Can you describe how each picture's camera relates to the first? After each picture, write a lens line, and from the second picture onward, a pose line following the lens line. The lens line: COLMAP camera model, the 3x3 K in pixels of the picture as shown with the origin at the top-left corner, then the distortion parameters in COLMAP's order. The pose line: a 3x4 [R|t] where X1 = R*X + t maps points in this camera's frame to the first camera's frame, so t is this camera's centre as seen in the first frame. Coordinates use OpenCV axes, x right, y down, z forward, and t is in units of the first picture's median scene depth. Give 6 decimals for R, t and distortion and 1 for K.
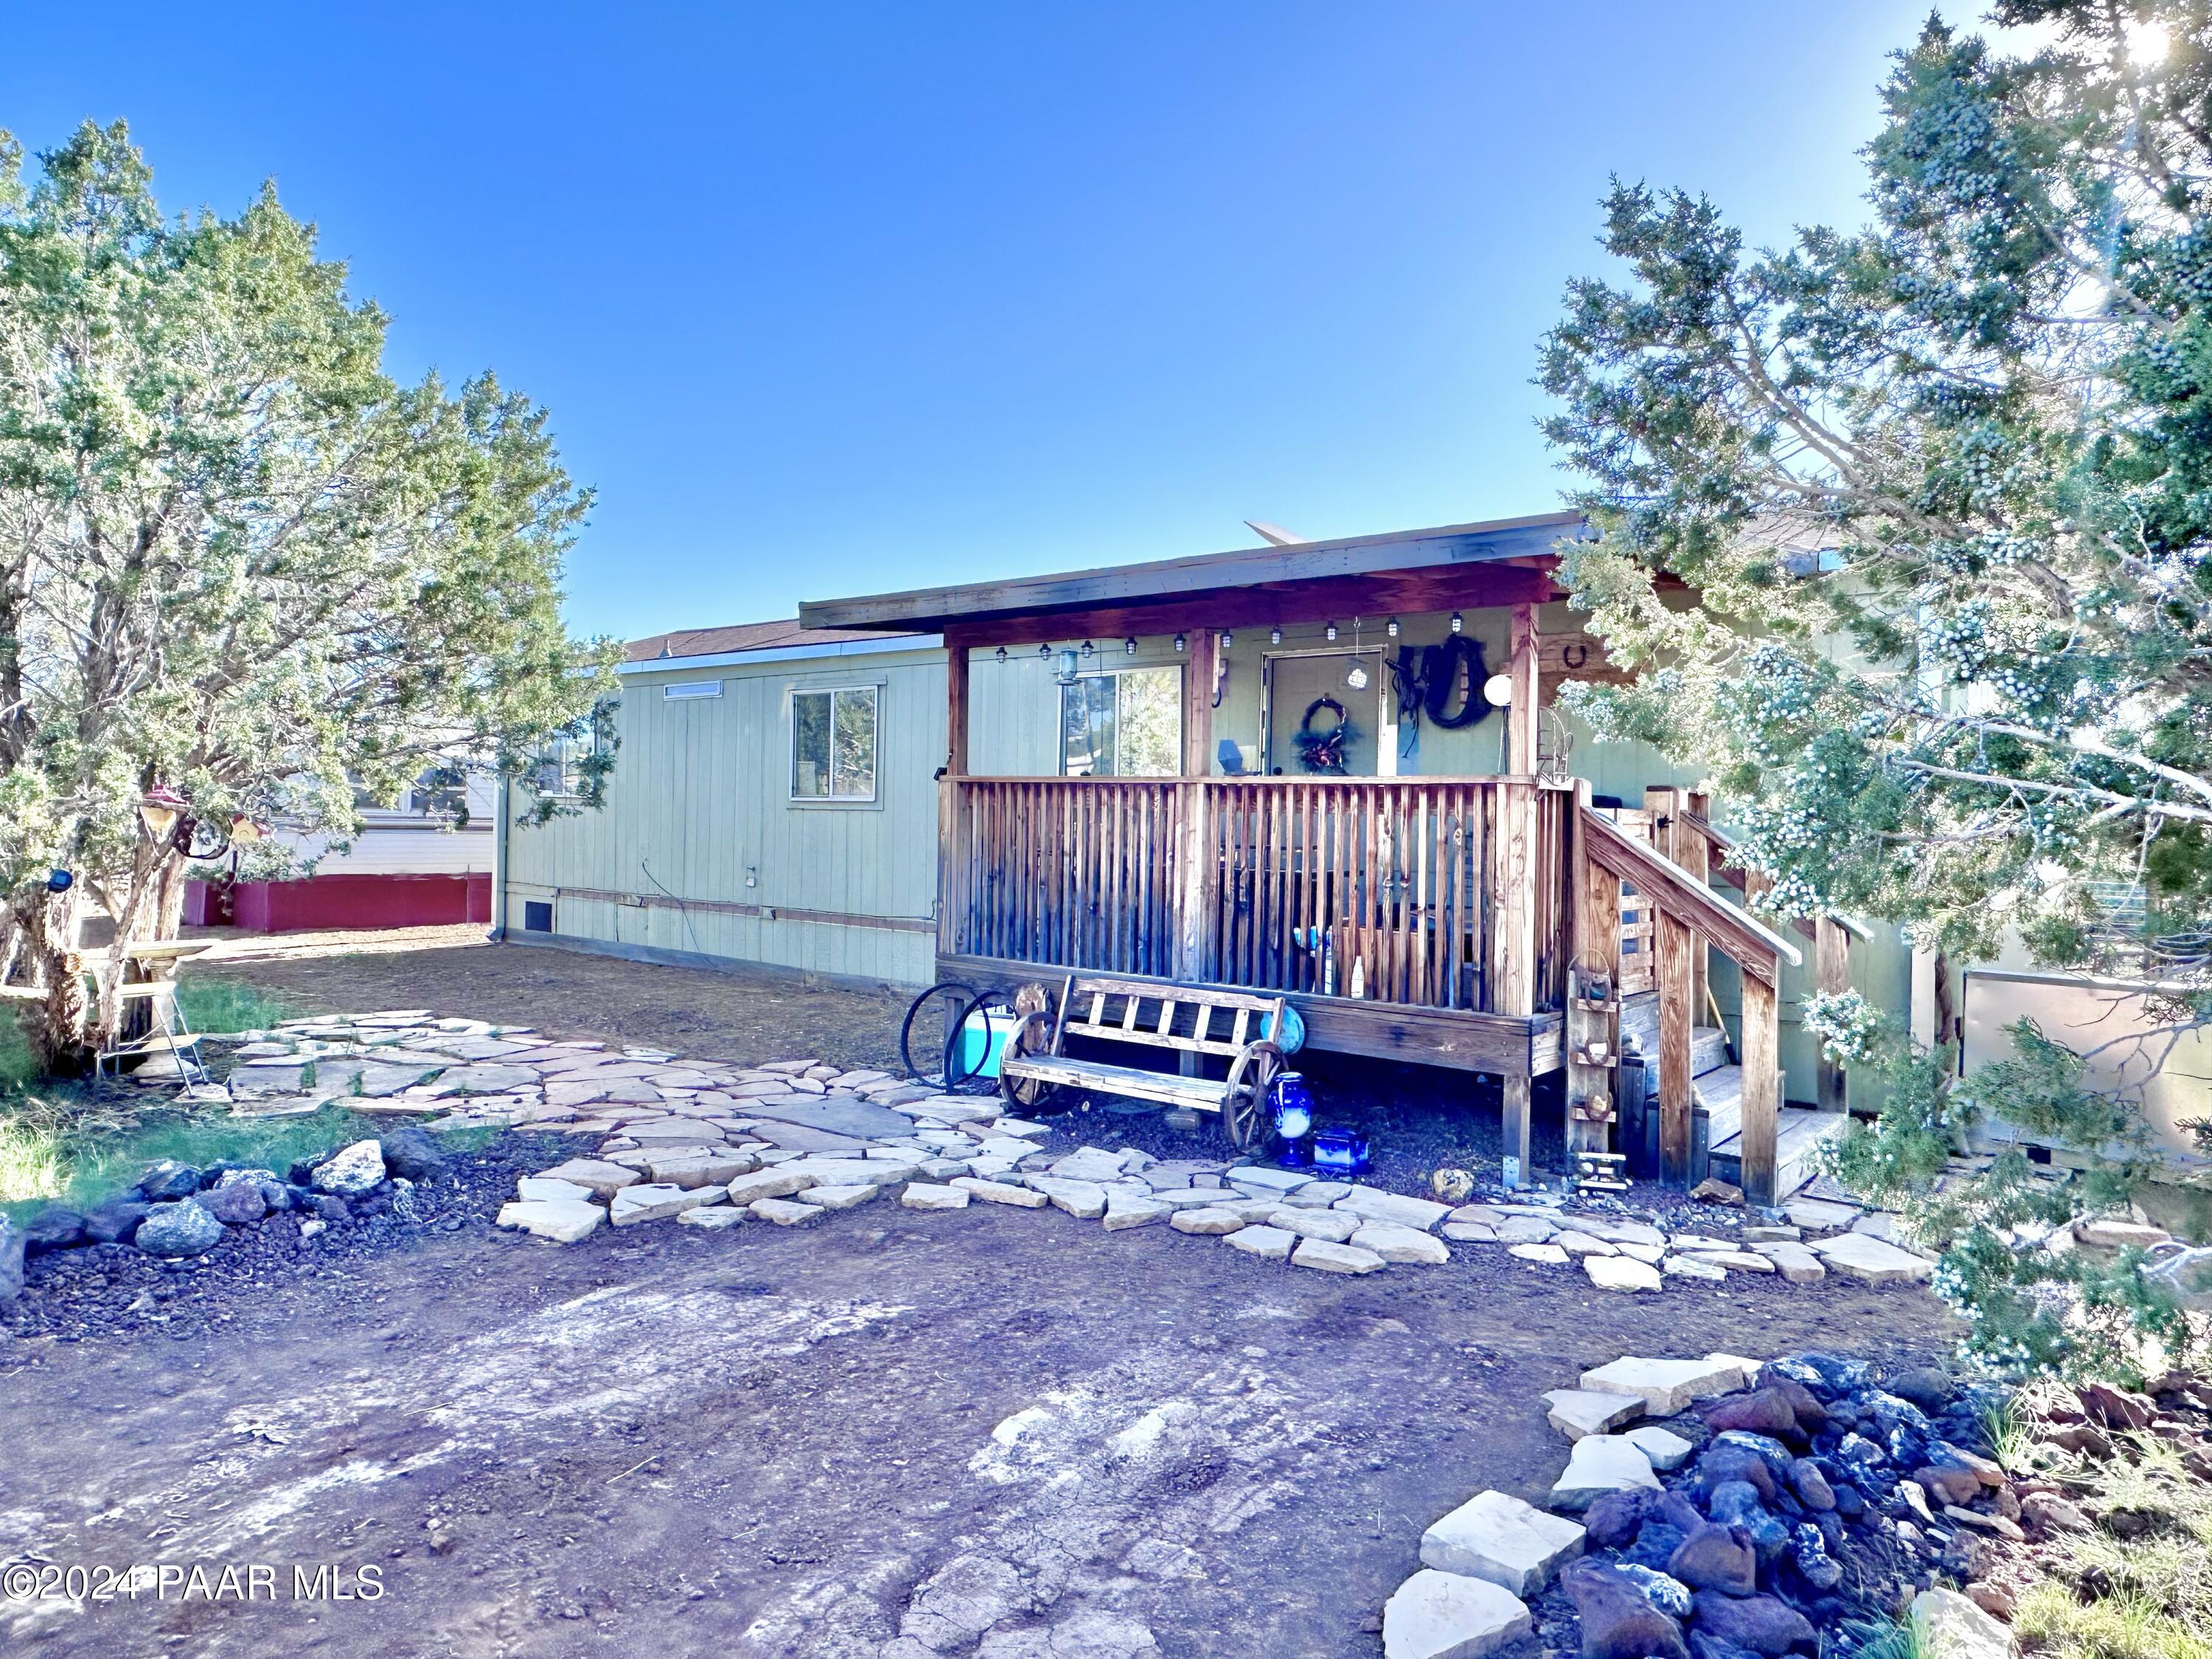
lens RADIAL K [[1450.8, 0, 1106.0], [0, 1450.8, 829.5], [0, 0, 1]] dist [-0.002412, 0.000611]
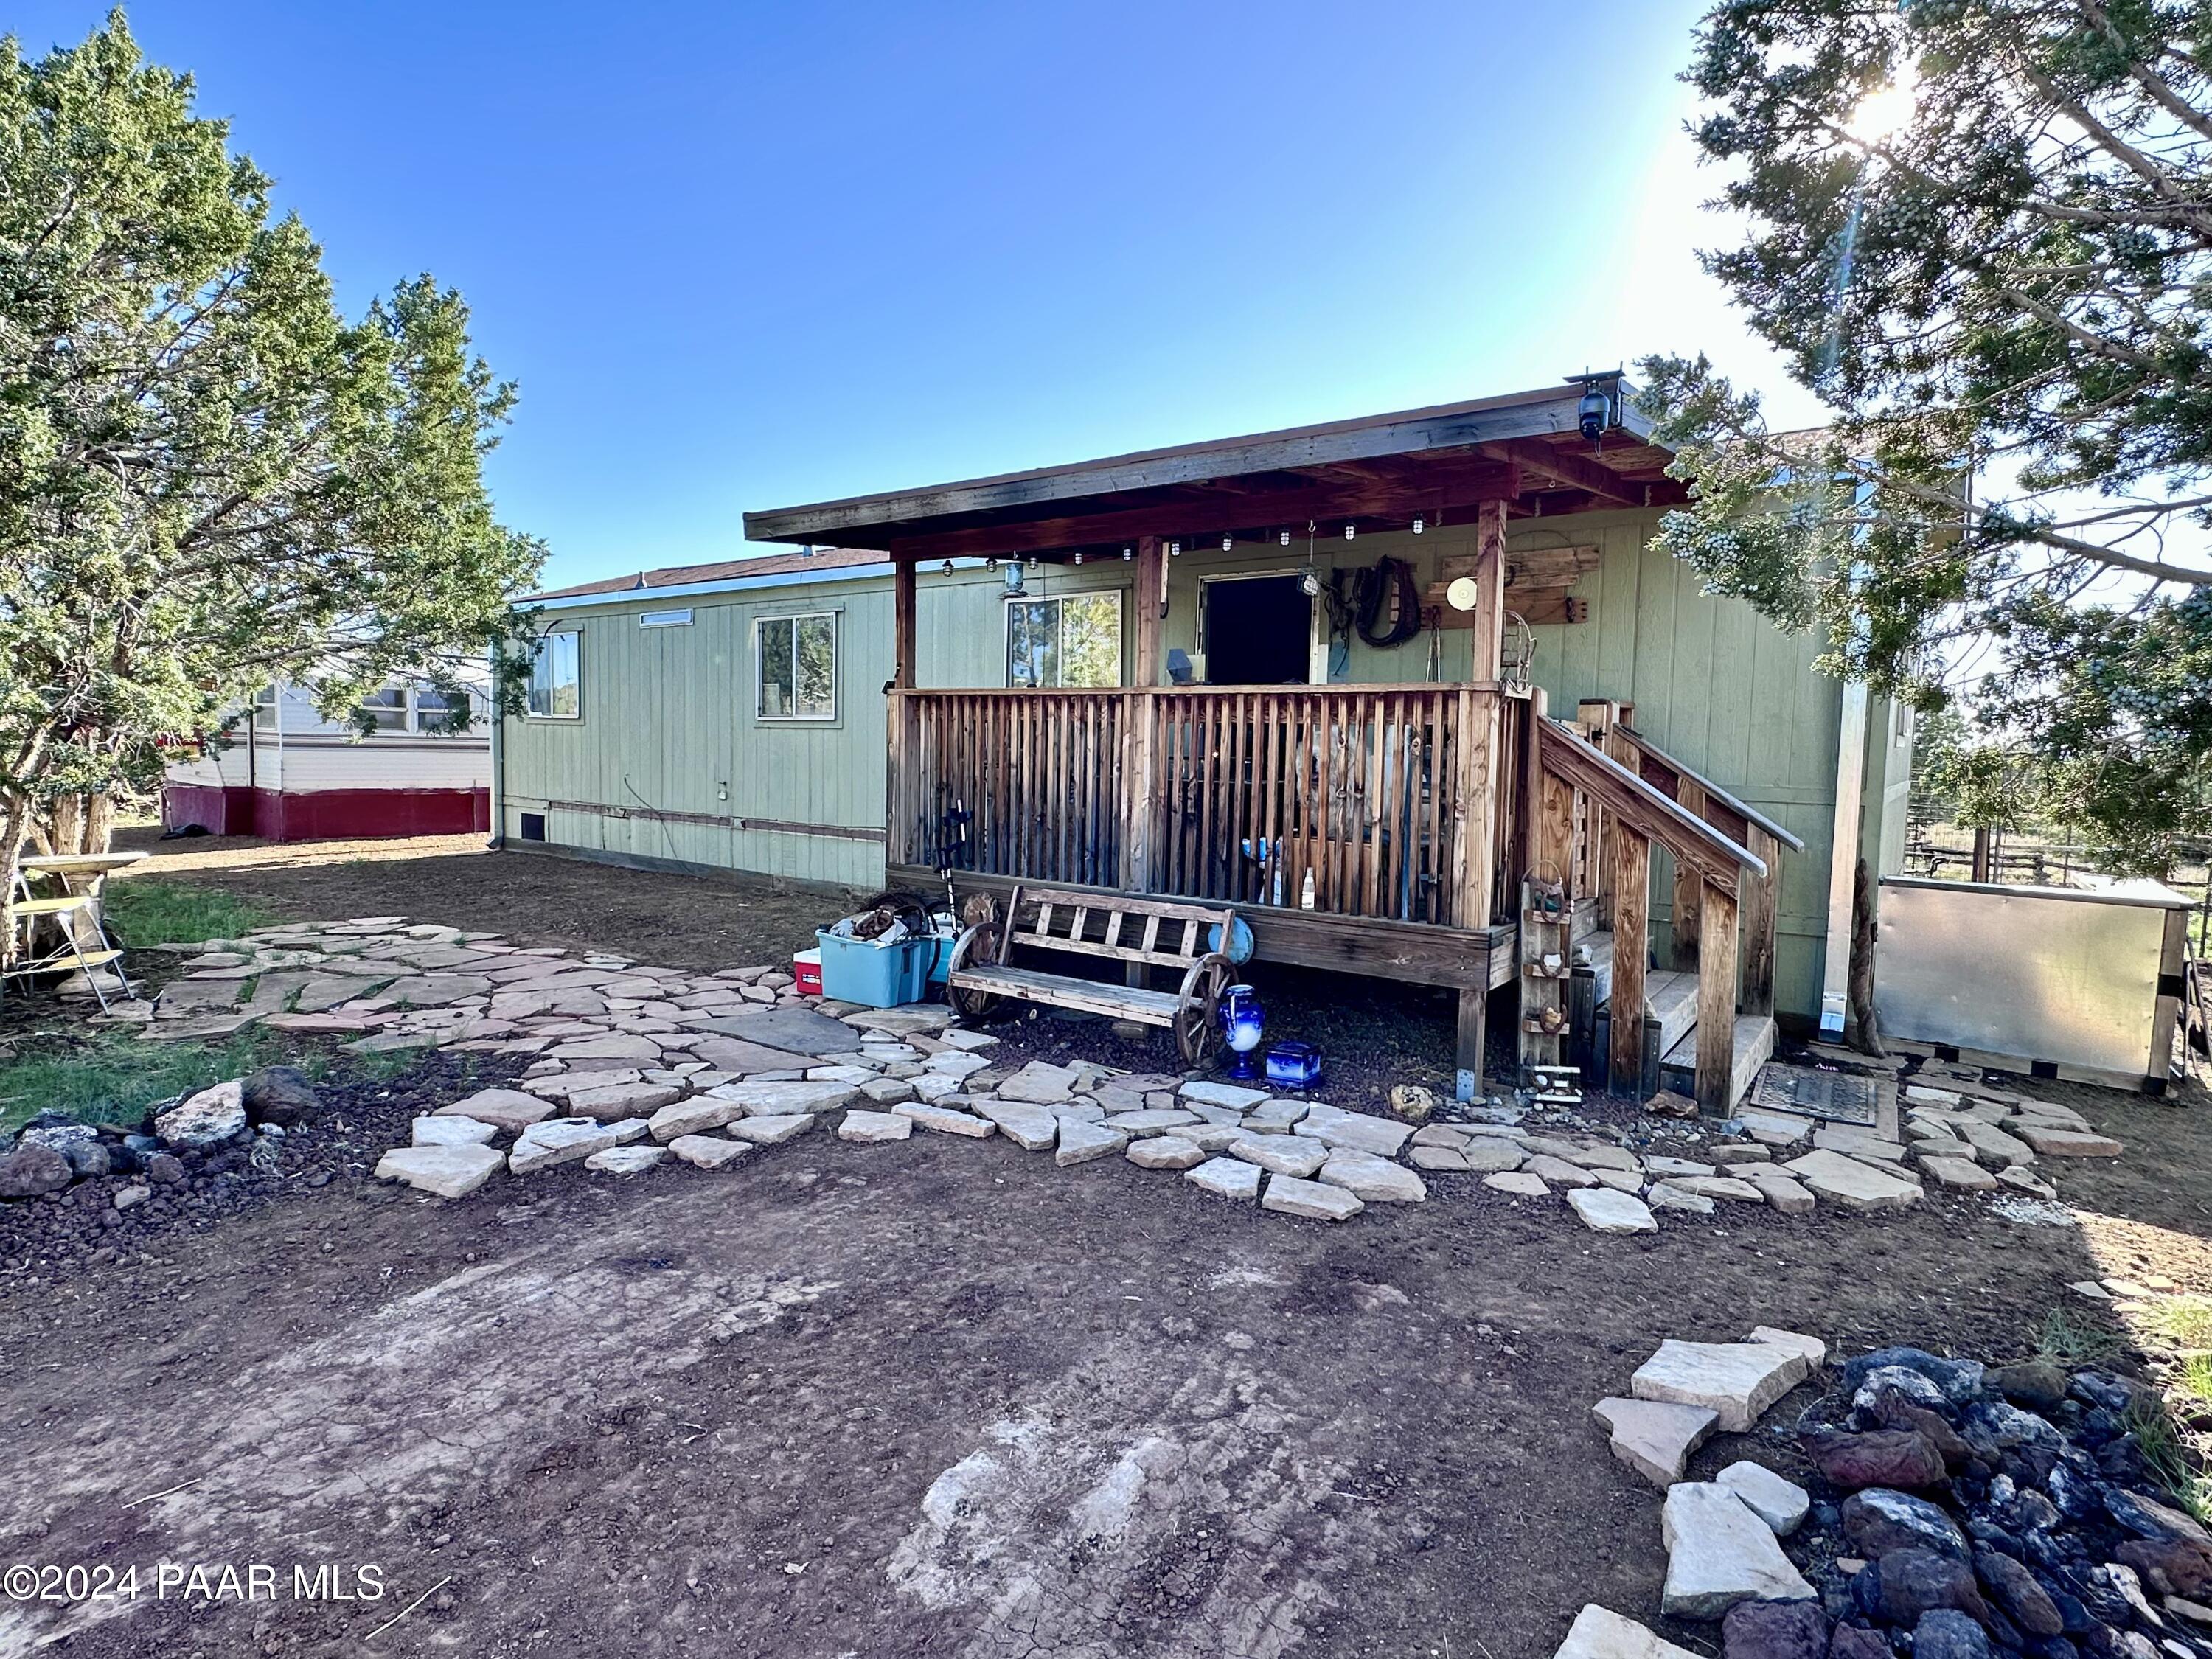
lens RADIAL K [[1167.0, 0, 1106.0], [0, 1167.0, 829.5], [0, 0, 1]] dist [-0.000138, -0.000814]
pose [[0.998582, -0.002095, 0.053201, -0.007467], [-0.001321, 0.997942, 0.064102, 0.010888], [-0.053226, -0.064081, 0.996524, 0.225119]]
